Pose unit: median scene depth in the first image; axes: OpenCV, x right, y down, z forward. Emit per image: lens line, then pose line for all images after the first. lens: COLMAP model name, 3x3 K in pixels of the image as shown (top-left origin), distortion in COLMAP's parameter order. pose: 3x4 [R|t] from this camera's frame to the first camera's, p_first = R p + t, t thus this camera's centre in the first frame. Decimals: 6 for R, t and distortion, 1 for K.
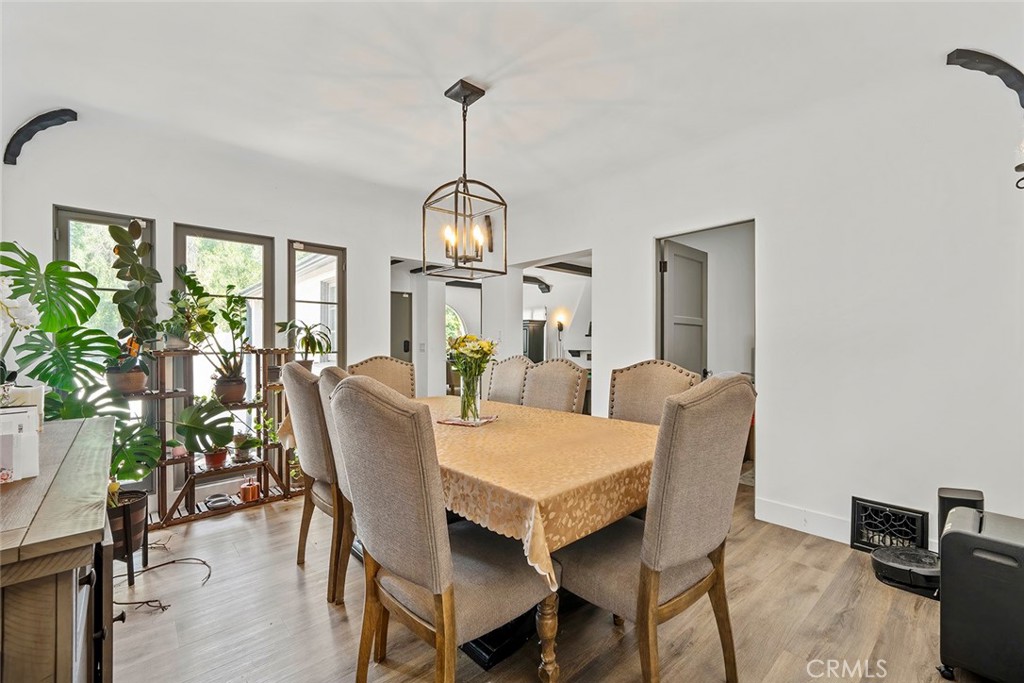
lens RADIAL K [[415.8, 0, 511.7], [0, 415.8, 334.1], [0, 0, 1]] dist [0.000210, 0.000171]
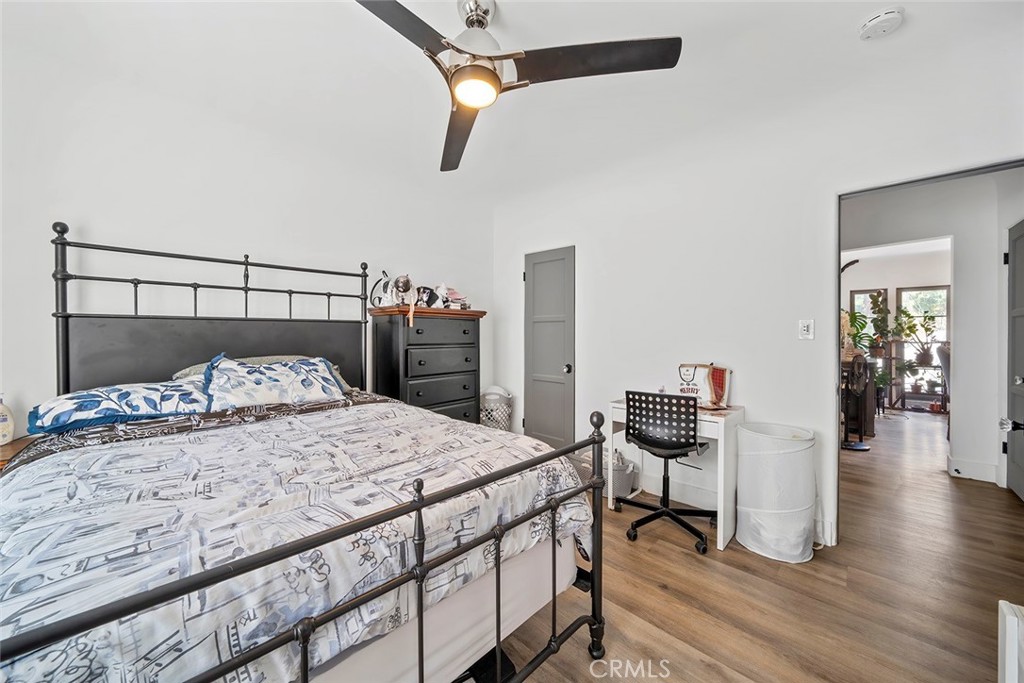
lens RADIAL K [[364.4, 0, 510.4], [0, 364.4, 342.8], [0, 0, 1]] dist [-0.003272, -0.000164]
pose [[0.059738, 0.013211, -0.998127, 1.191198], [0.011271, 0.999840, 0.013909, -0.005448], [0.998150, -0.012081, 0.059580, -1.399906]]
